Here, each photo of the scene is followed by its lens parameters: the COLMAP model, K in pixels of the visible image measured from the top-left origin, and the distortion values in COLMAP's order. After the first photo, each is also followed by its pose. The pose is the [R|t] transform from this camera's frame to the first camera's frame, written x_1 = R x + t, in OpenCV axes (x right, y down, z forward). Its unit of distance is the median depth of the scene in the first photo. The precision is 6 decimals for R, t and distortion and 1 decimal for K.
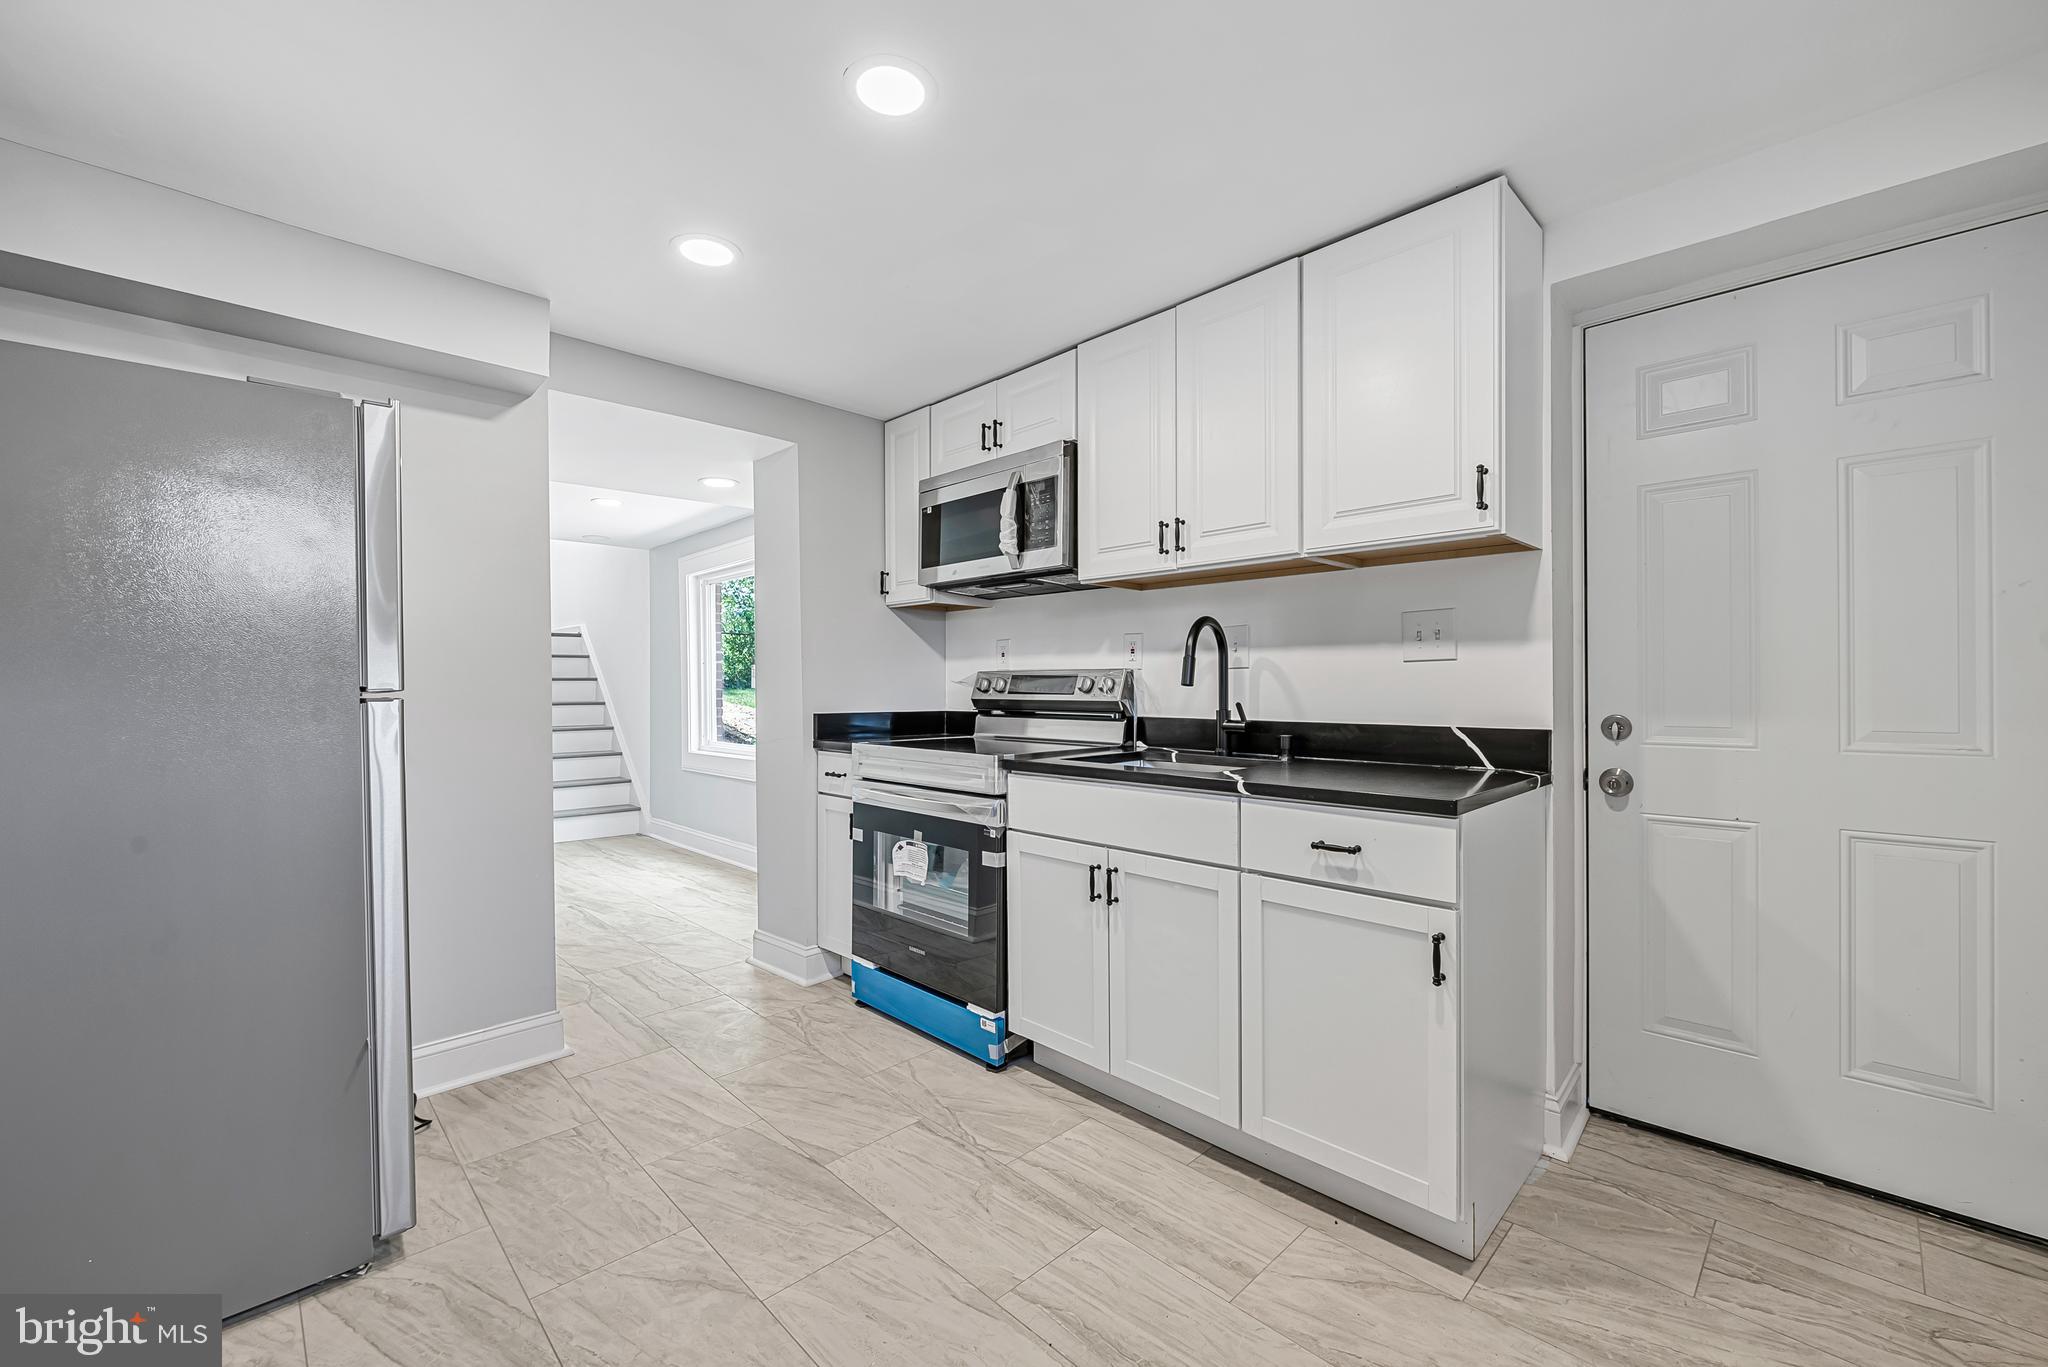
lens RADIAL K [[828.1, 0, 1030.9], [0, 828.1, 689.4], [0, 0, 1]] dist [-0.001217, -0.000223]
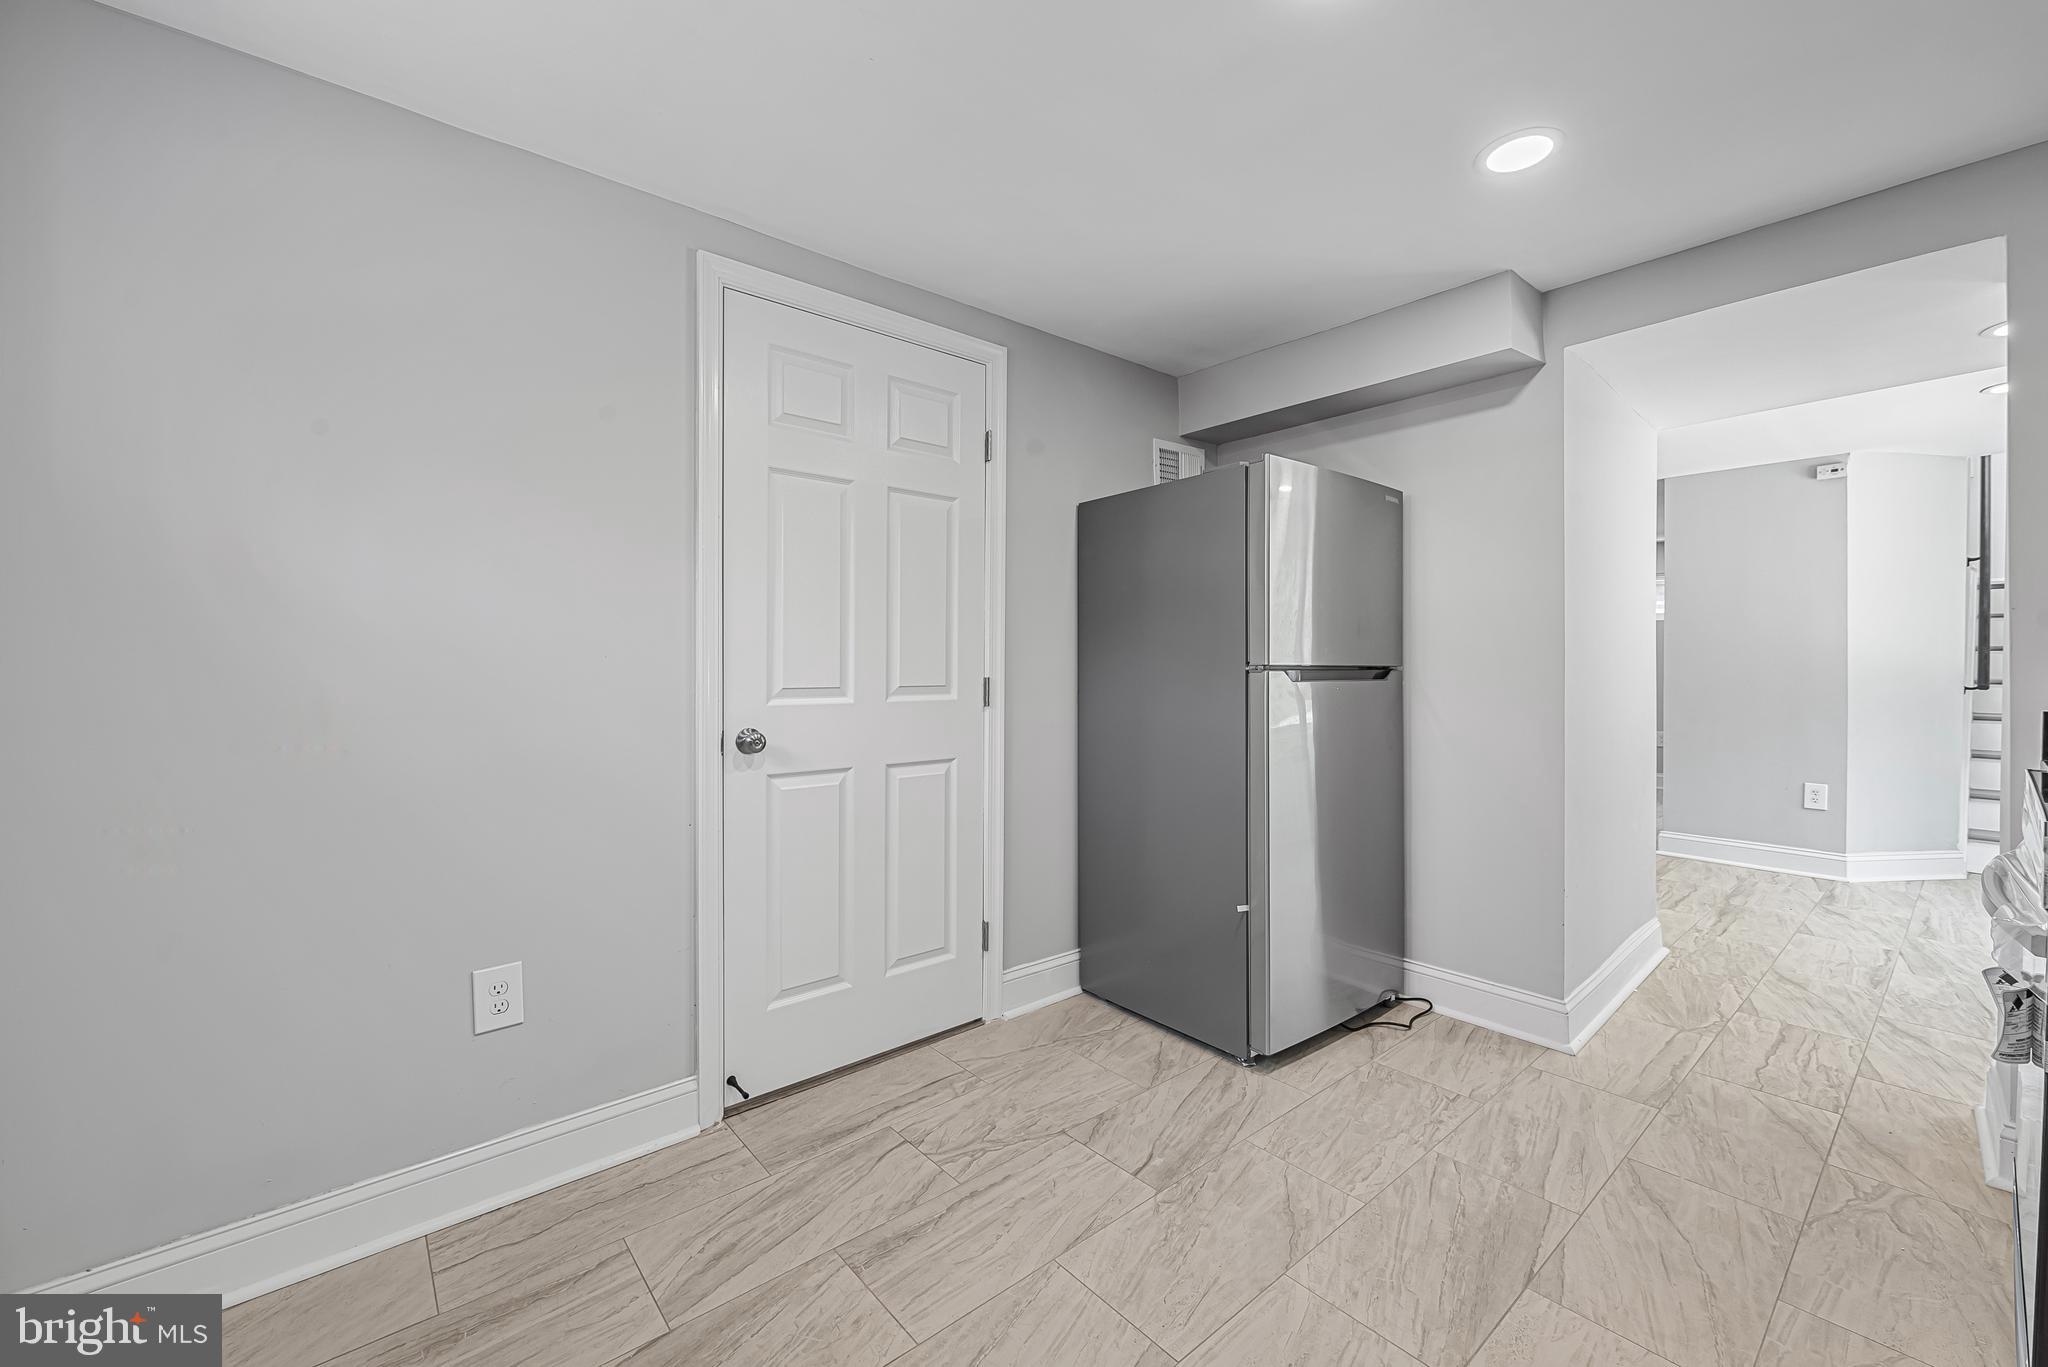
lens RADIAL K [[824.0, 0, 1031.6], [0, 824.0, 677.6], [0, 0, 1]] dist [-0.000205, -0.003162]
pose [[-0.068865, 0.026872, -0.997264, 0.451632], [-0.003950, 0.999622, 0.027208, -0.009284], [0.997618, 0.005813, -0.068733, 0.504282]]
